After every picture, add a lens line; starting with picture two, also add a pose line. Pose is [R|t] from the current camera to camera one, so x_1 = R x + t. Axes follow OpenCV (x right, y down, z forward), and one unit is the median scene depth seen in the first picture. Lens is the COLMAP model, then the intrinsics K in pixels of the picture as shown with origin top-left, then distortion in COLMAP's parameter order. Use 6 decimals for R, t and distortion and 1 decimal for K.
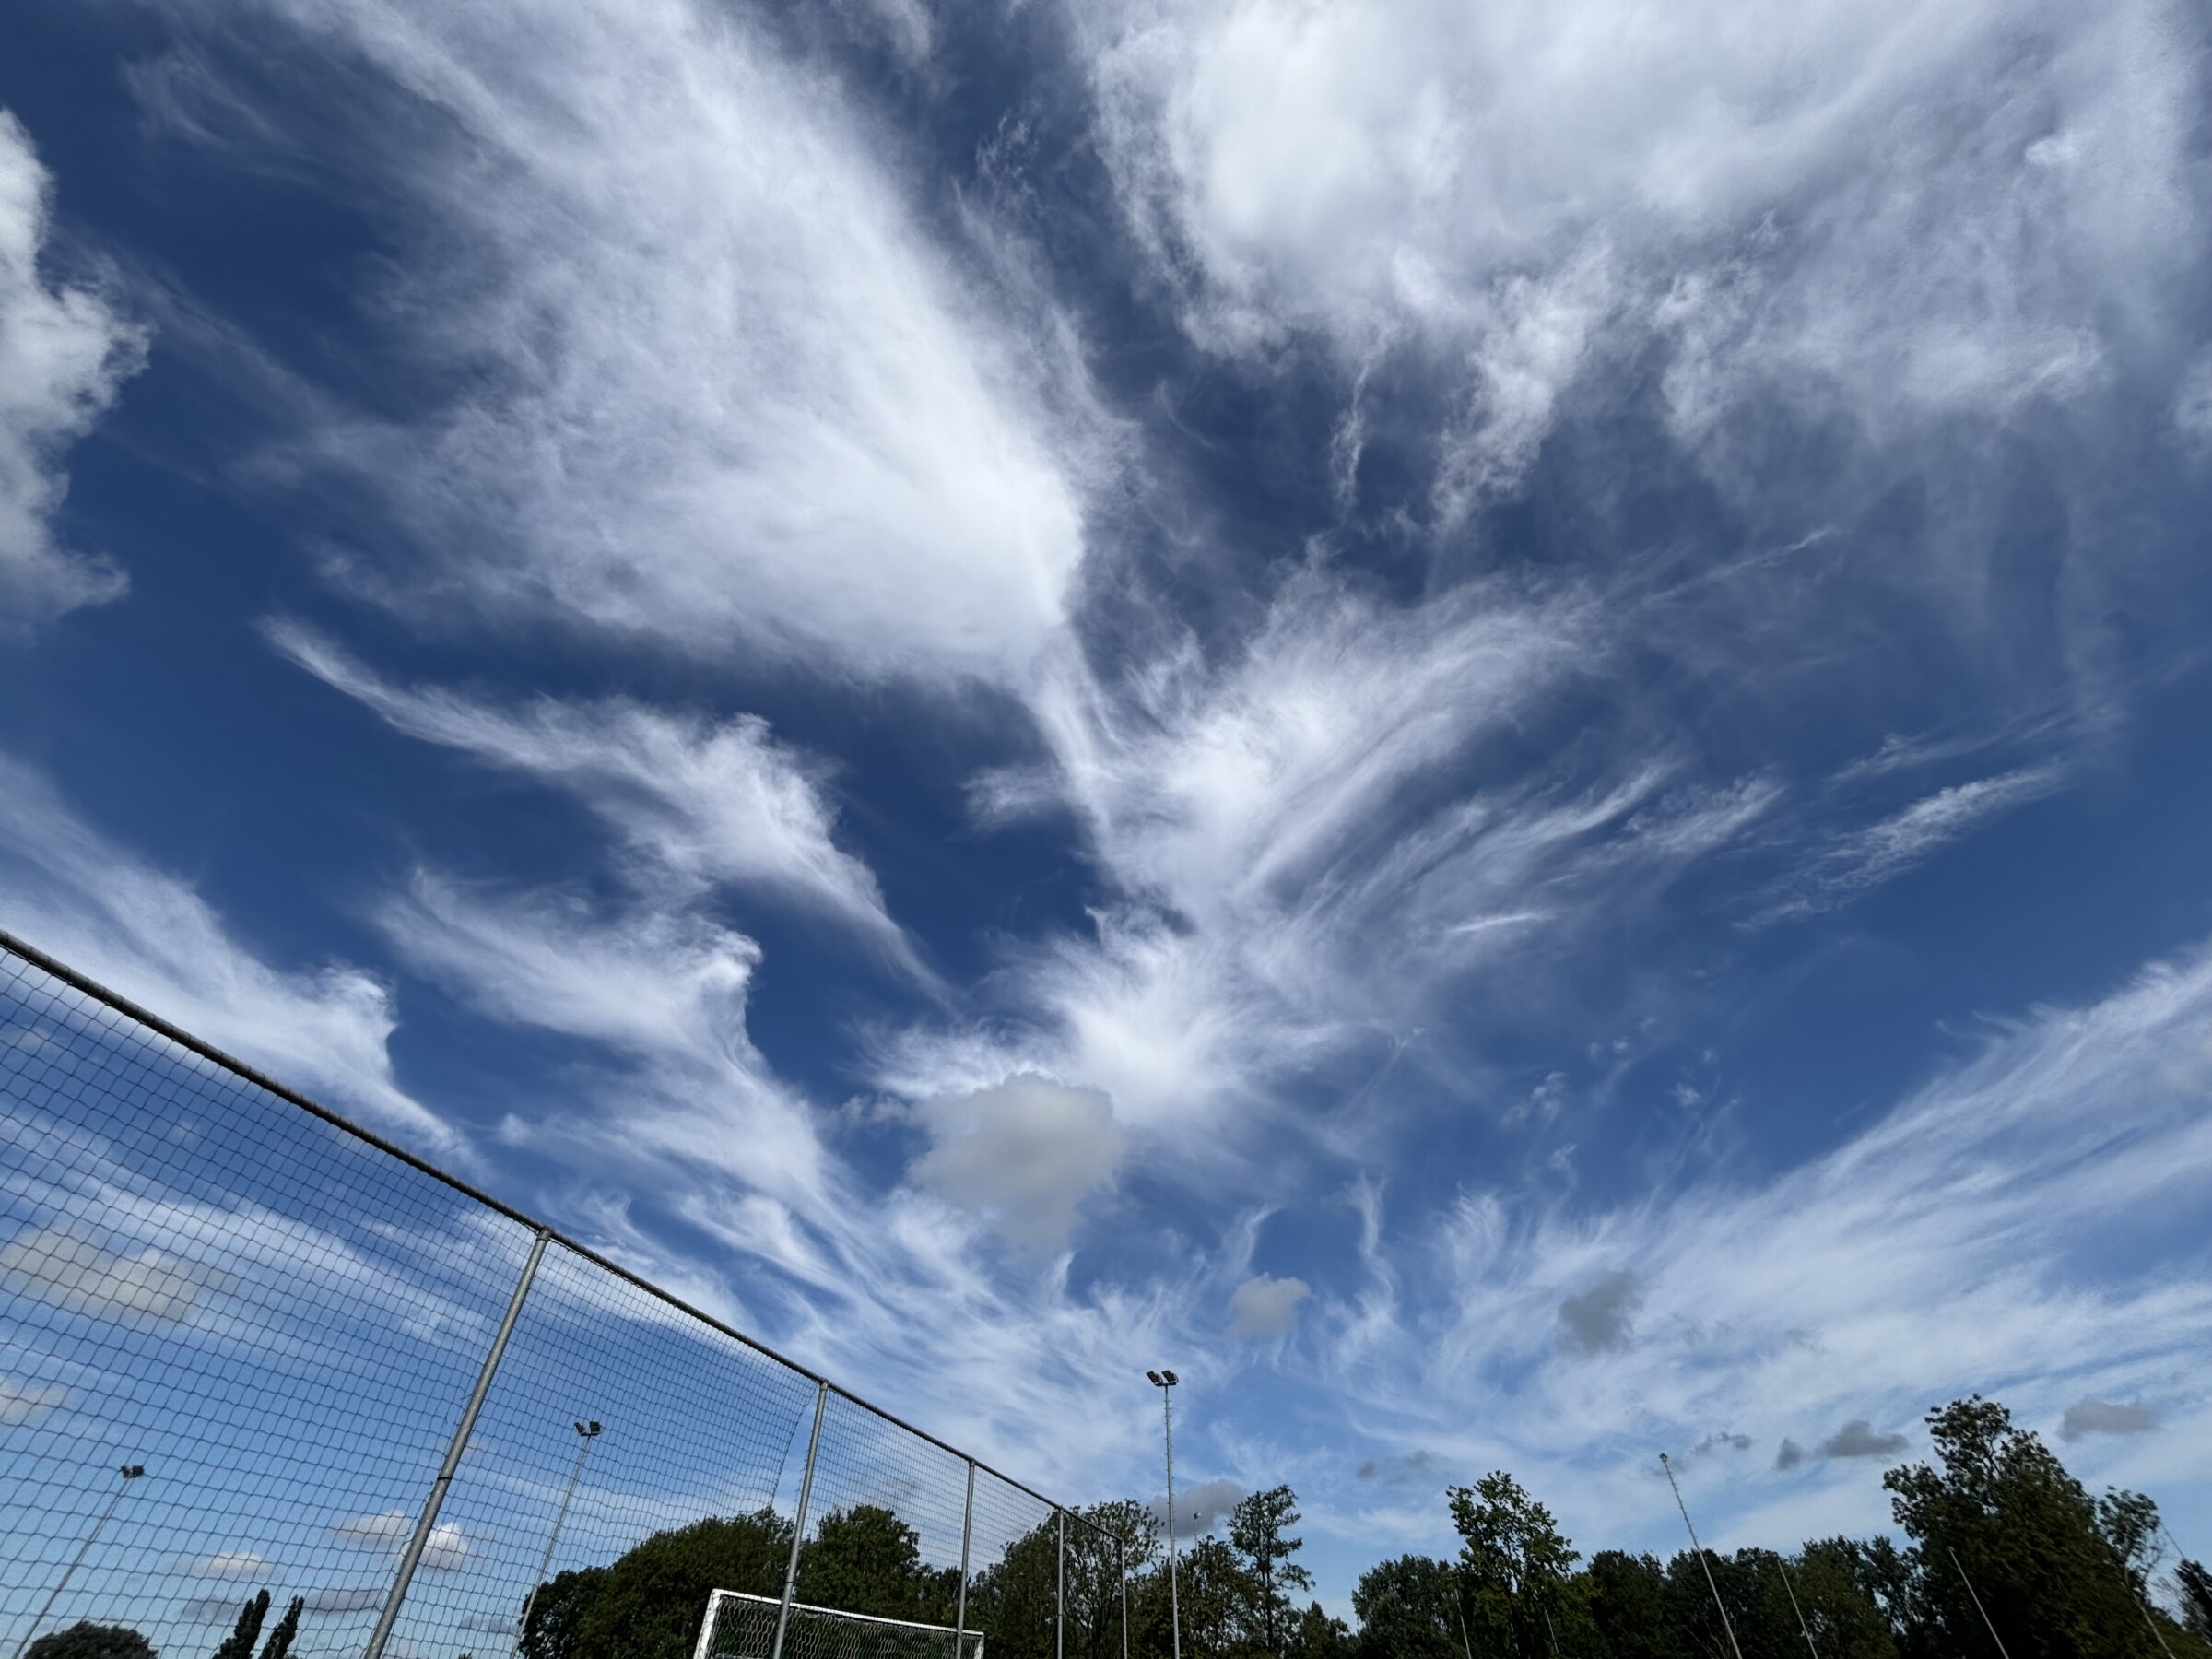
lens RADIAL K [[894.4, 0, 1106.0], [0, 894.4, 829.5], [0, 0, 1]] dist [-0.000264, -0.000049]
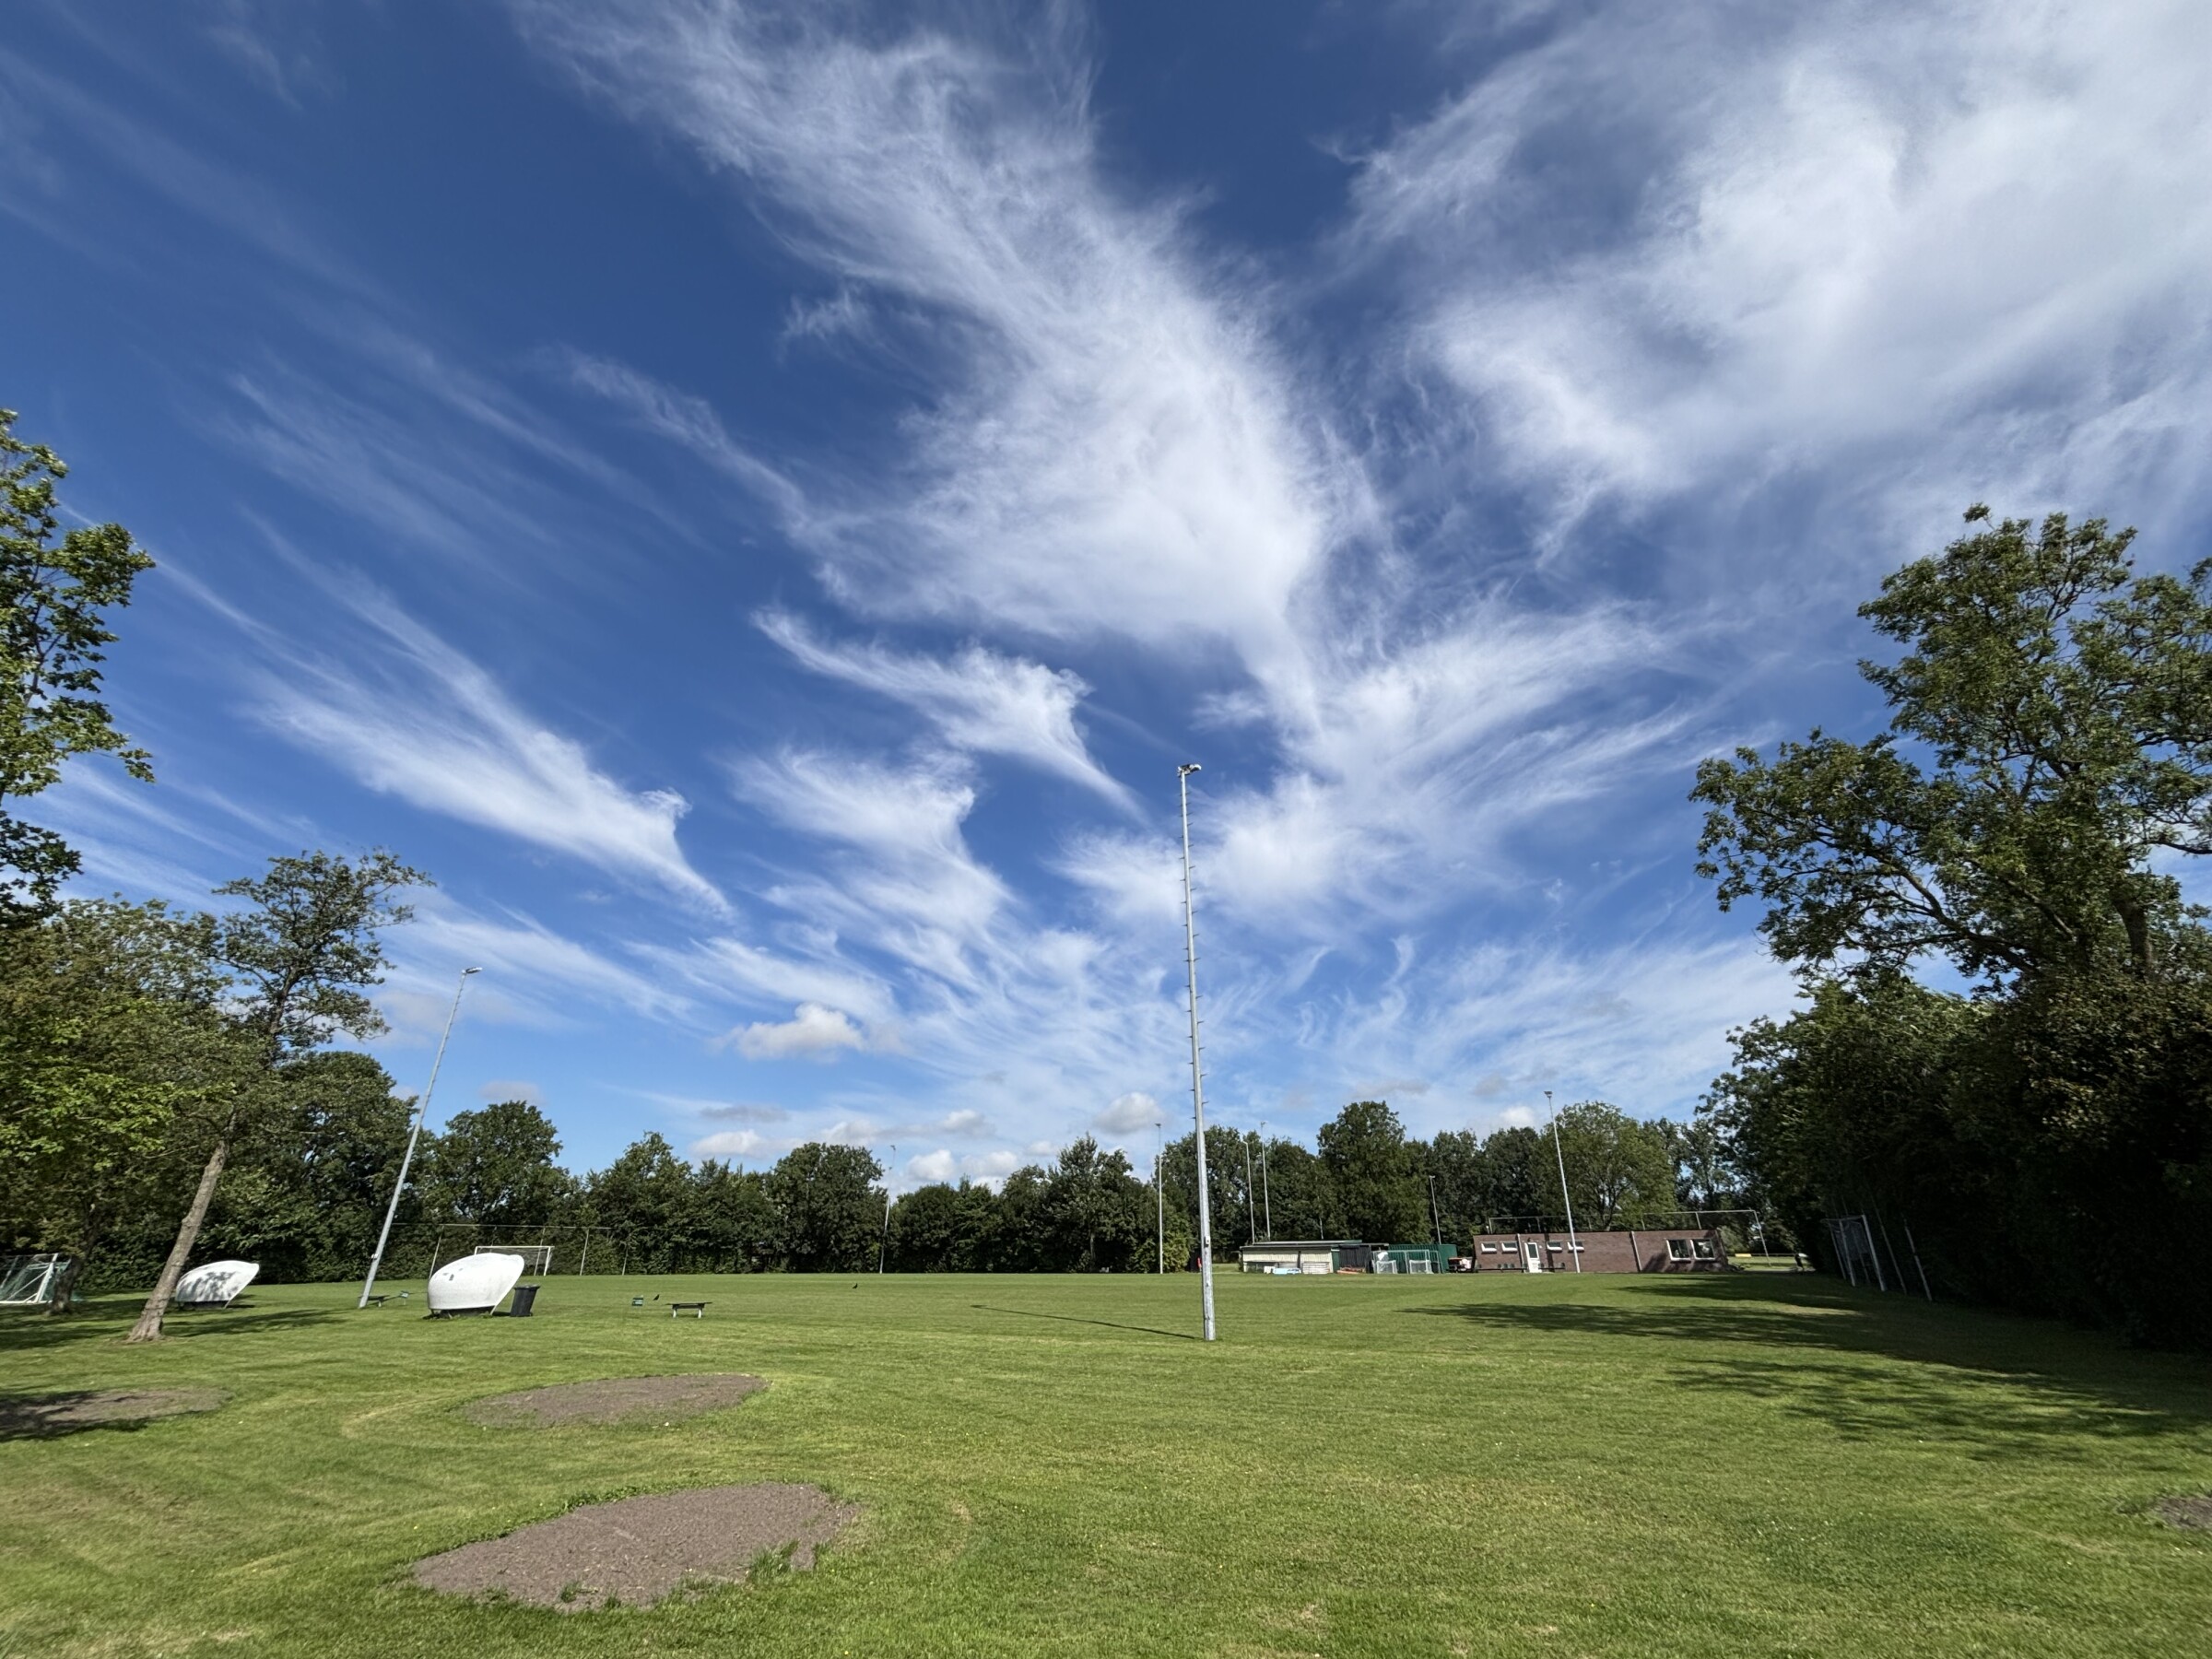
lens RADIAL K [[894.4, 0, 1106.0], [0, 894.4, 829.5], [0, 0, 1]] dist [-0.000264, -0.000049]
pose [[0.999832, 0.016531, 0.007936, -0.212375], [-0.018221, 0.944292, 0.328604, -0.222473], [-0.002062, -0.328693, 0.944434, -0.249105]]
